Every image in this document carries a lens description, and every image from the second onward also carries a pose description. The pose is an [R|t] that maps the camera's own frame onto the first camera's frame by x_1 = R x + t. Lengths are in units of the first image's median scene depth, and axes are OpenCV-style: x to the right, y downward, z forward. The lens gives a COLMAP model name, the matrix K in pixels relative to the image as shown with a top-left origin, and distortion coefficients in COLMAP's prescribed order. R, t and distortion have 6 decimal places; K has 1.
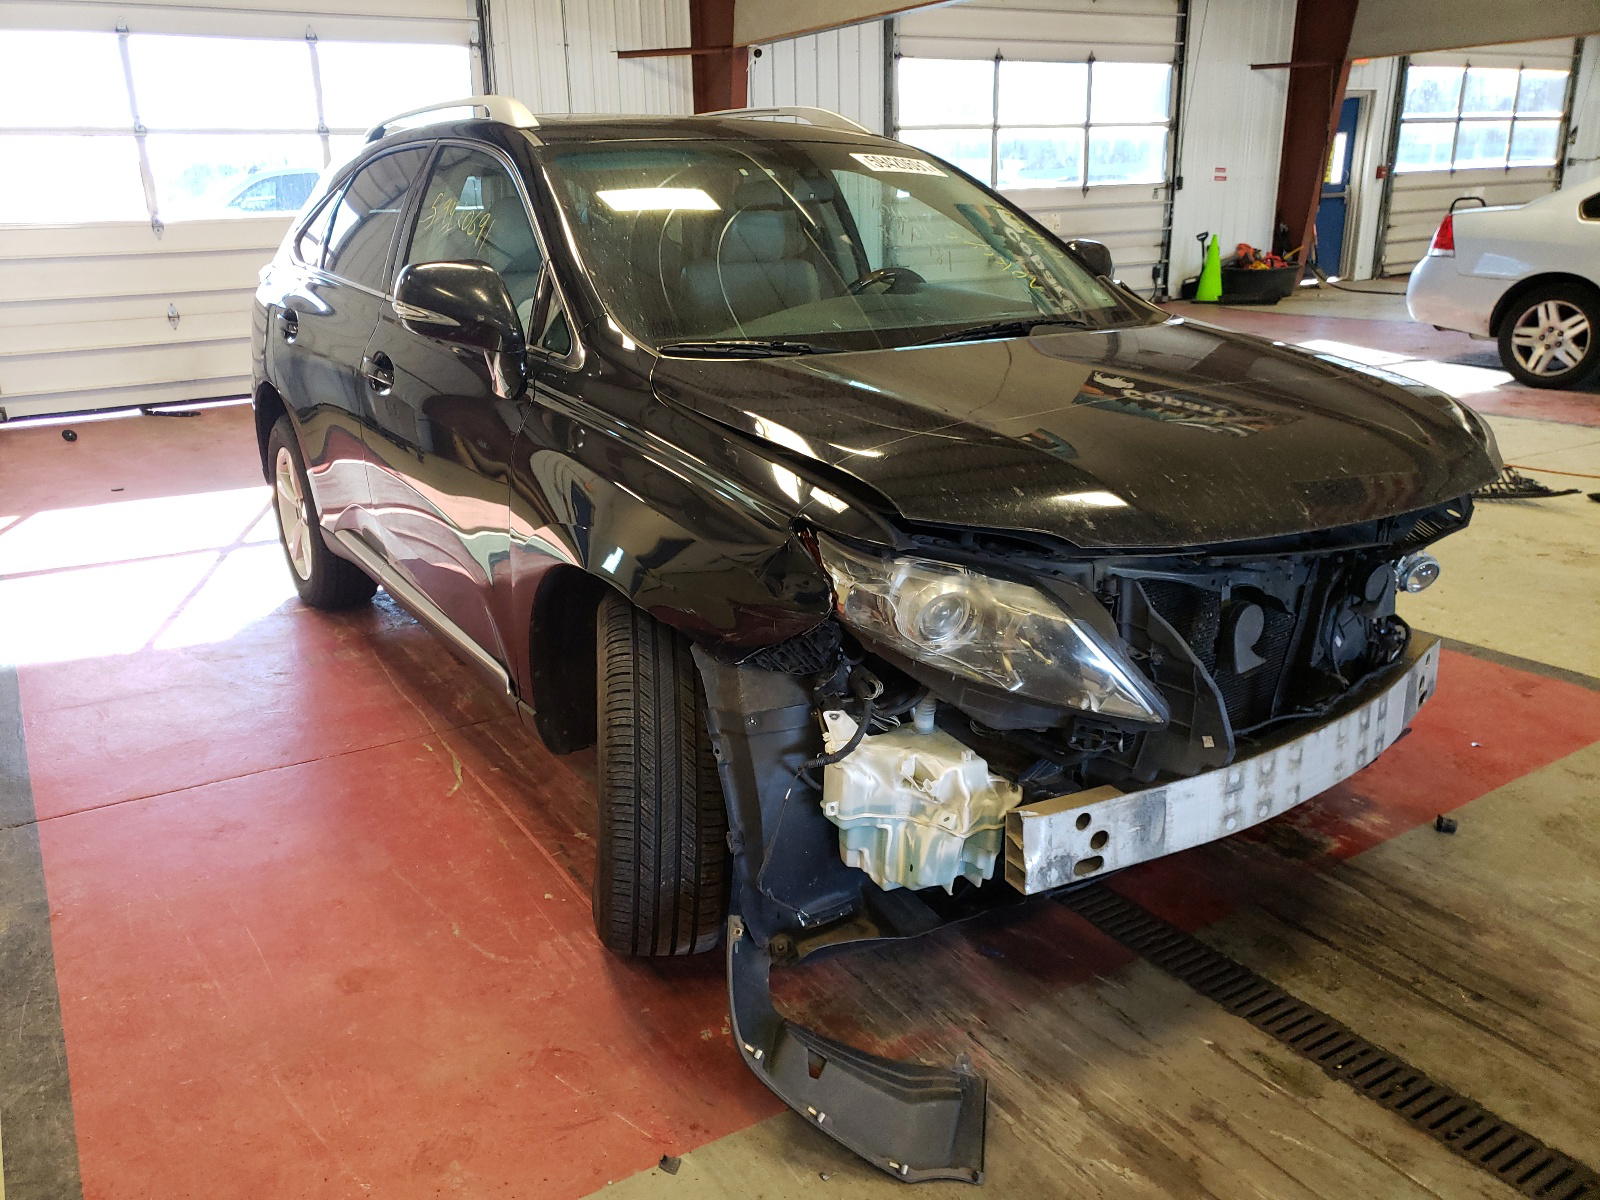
lens RADIAL K [[1276.9, 0, 801.8], [0, 1276.9, 606.0], [0, 0, 1]] dist [-0.025319, 0.064654]
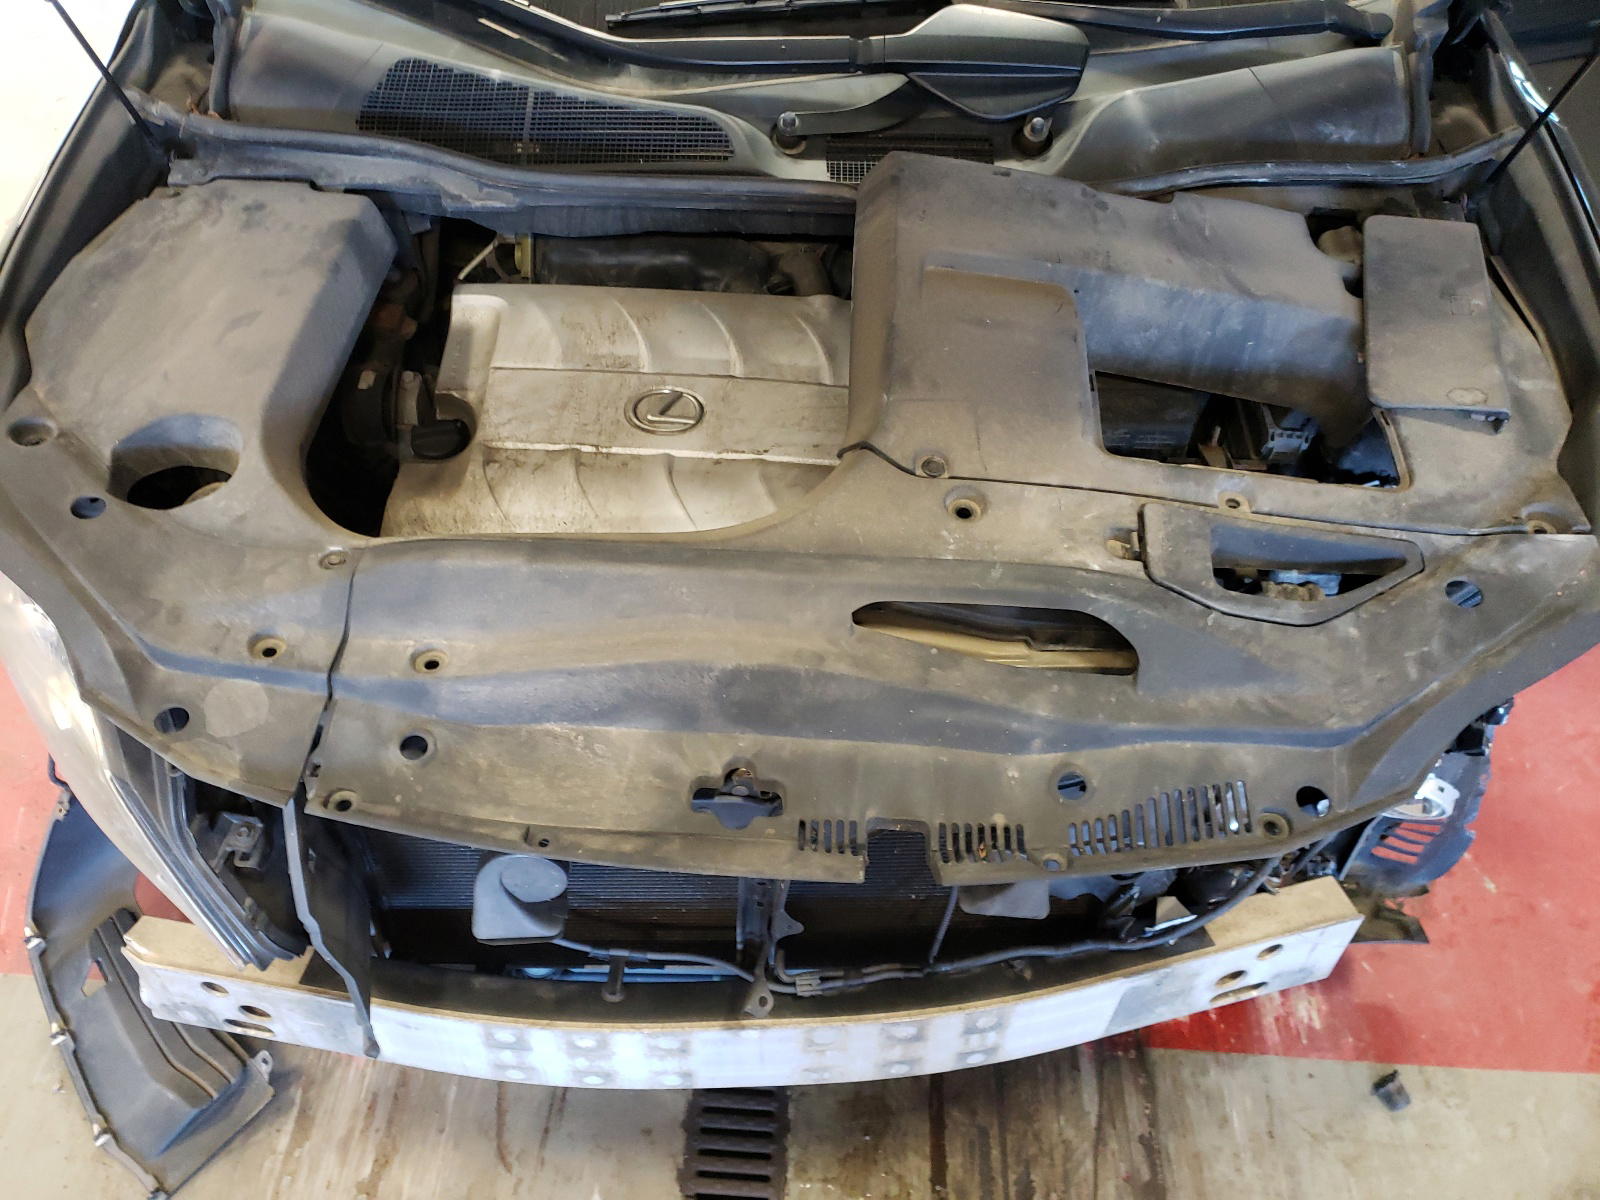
lens RADIAL K [[1296.2, 0, 753.3], [0, 1296.2, 636.1], [0, 0, 1]] dist [0.023659, -0.000678]
pose [[0.802874, 0.451236, -0.389590, 0.496238], [-0.189291, 0.812653, 0.551147, -0.322333], [0.565299, -0.368756, 0.737873, 0.574755]]
